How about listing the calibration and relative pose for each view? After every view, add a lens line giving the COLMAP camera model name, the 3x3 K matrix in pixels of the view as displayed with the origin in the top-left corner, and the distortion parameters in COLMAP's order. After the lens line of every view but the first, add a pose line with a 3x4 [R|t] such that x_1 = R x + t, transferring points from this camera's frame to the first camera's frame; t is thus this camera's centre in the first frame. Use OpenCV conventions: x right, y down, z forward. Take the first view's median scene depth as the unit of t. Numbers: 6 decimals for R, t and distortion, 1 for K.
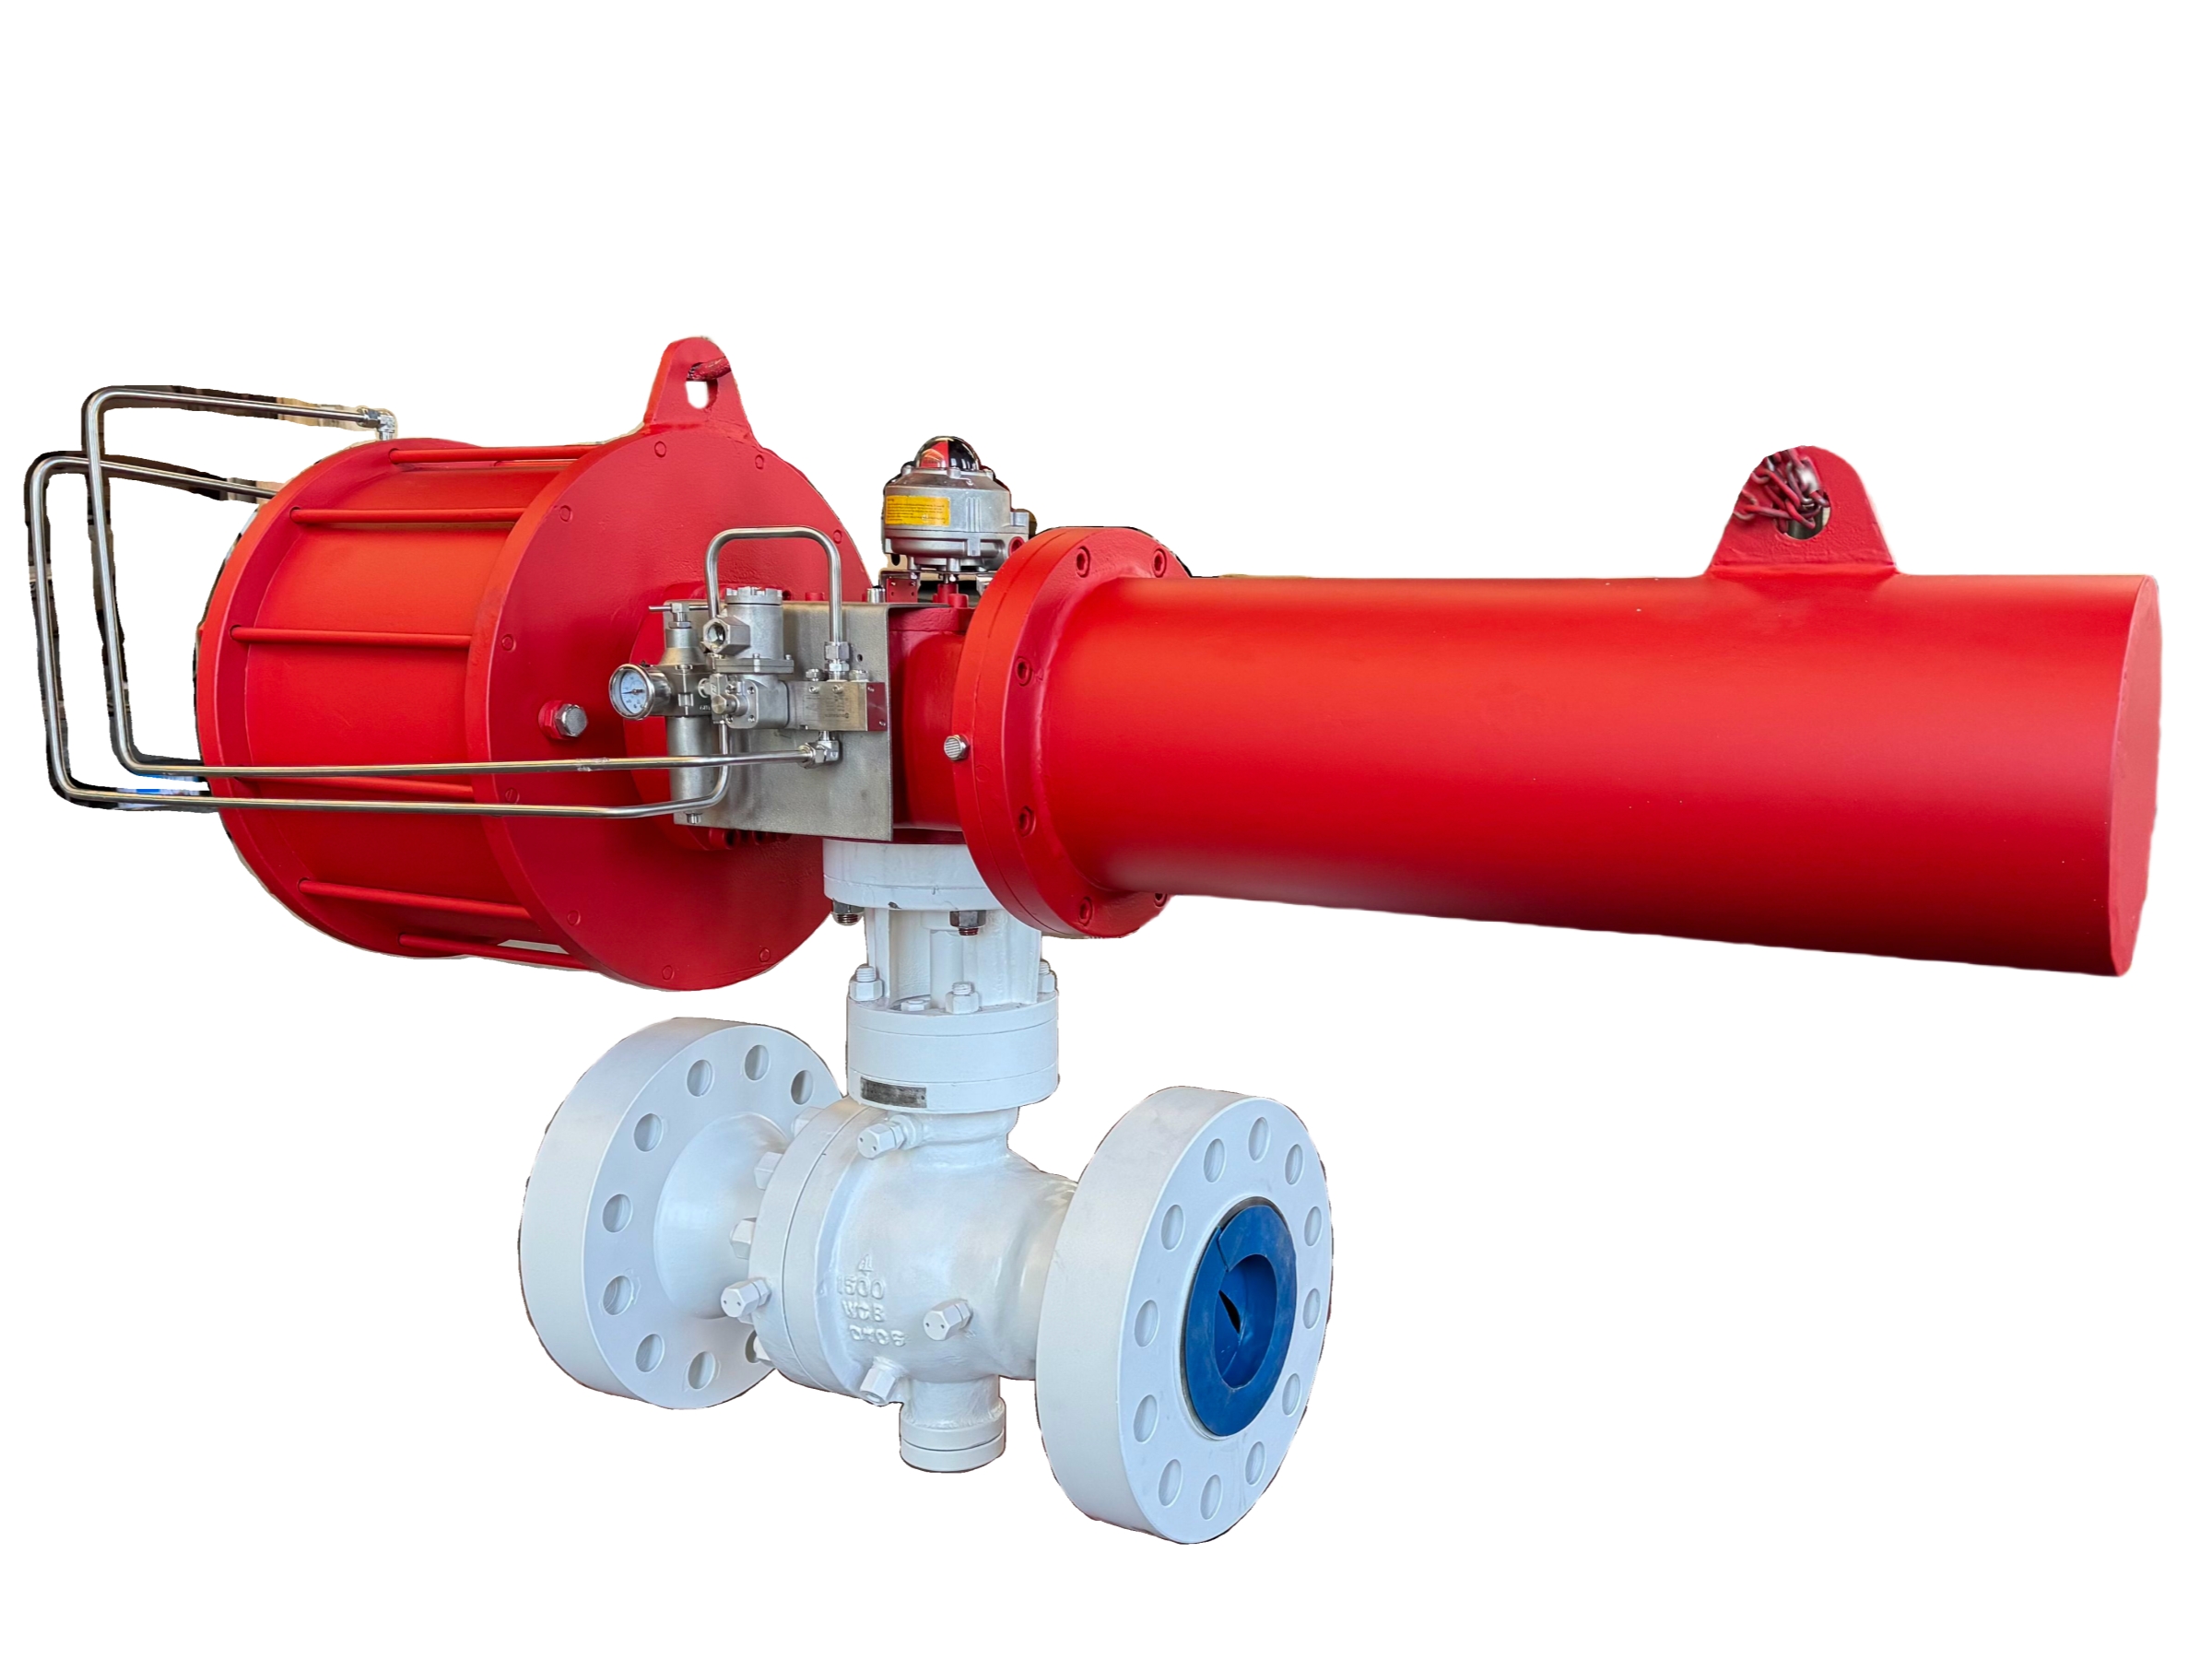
lens RADIAL K [[2058.6, 0, 1106.0], [0, 2058.6, 829.5], [0, 0, 1]] dist [0.009851, 0.003518]
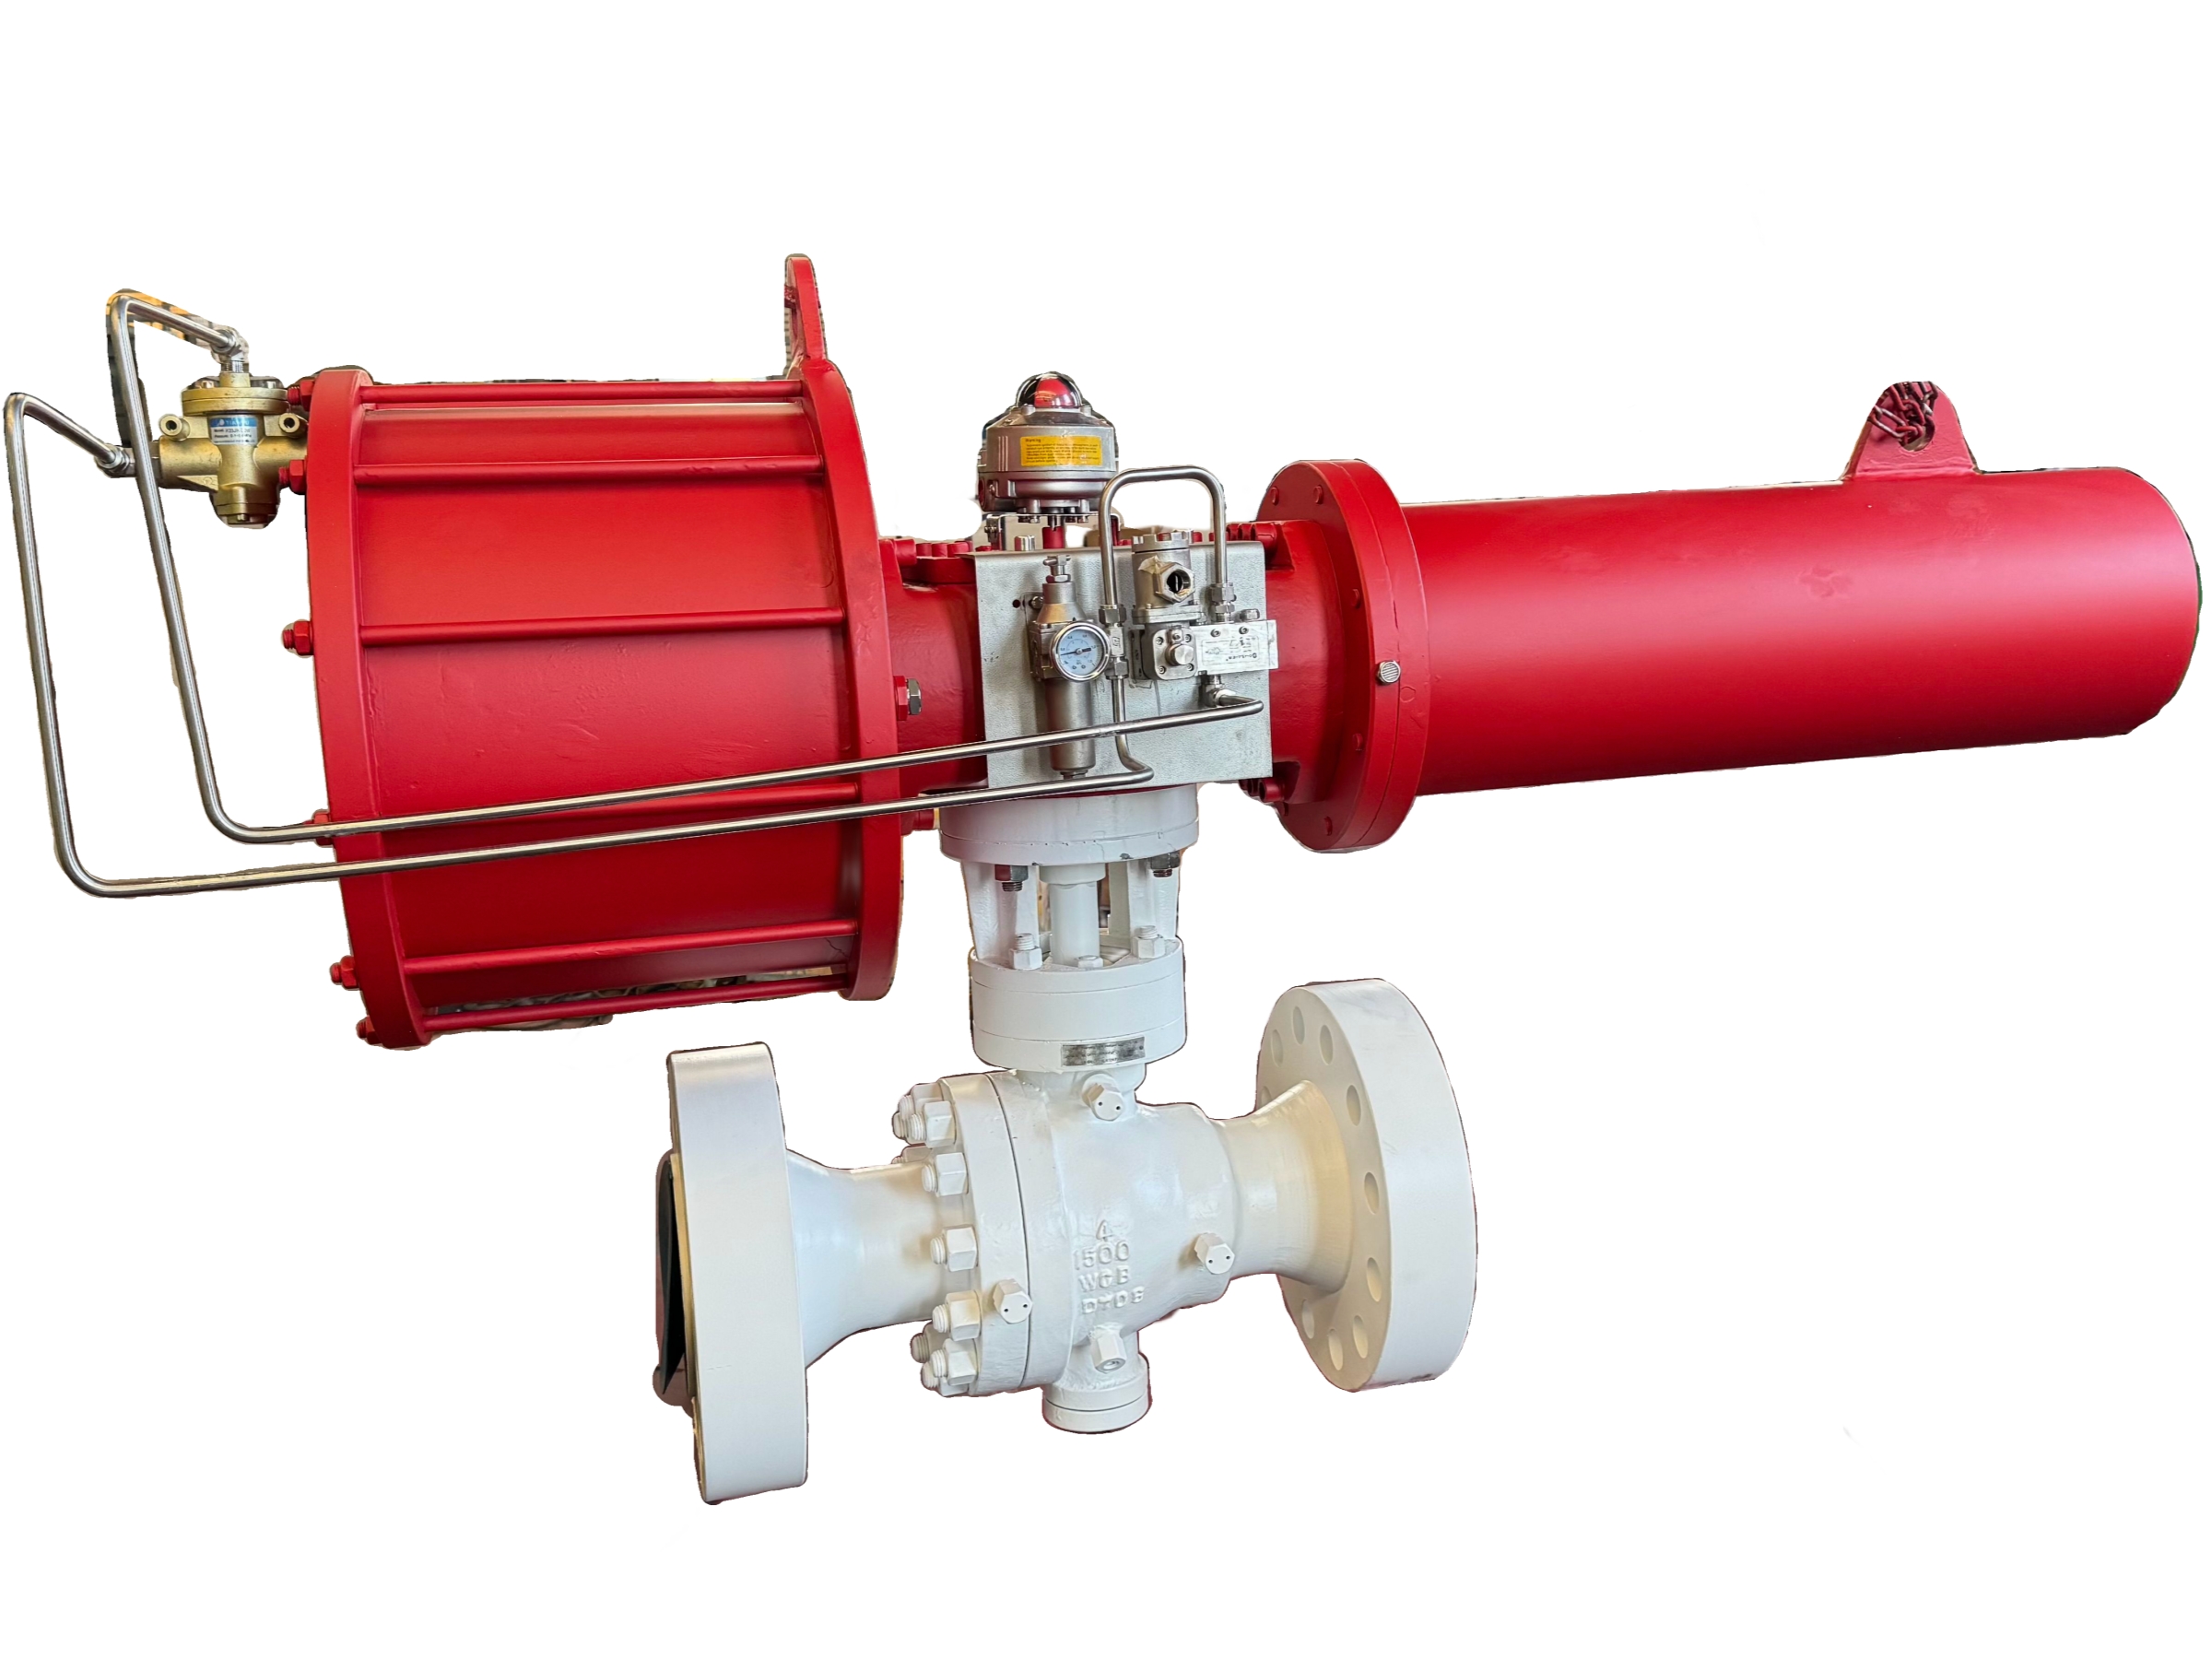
lens RADIAL K [[2058.6, 0, 1106.0], [0, 2058.6, 829.5], [0, 0, 1]] dist [0.009851, 0.003518]
pose [[0.738353, -0.147241, 0.658146, -0.728091], [0.131003, 0.988601, 0.074203, -0.047901], [-0.661569, 0.031431, 0.749225, 0.265853]]
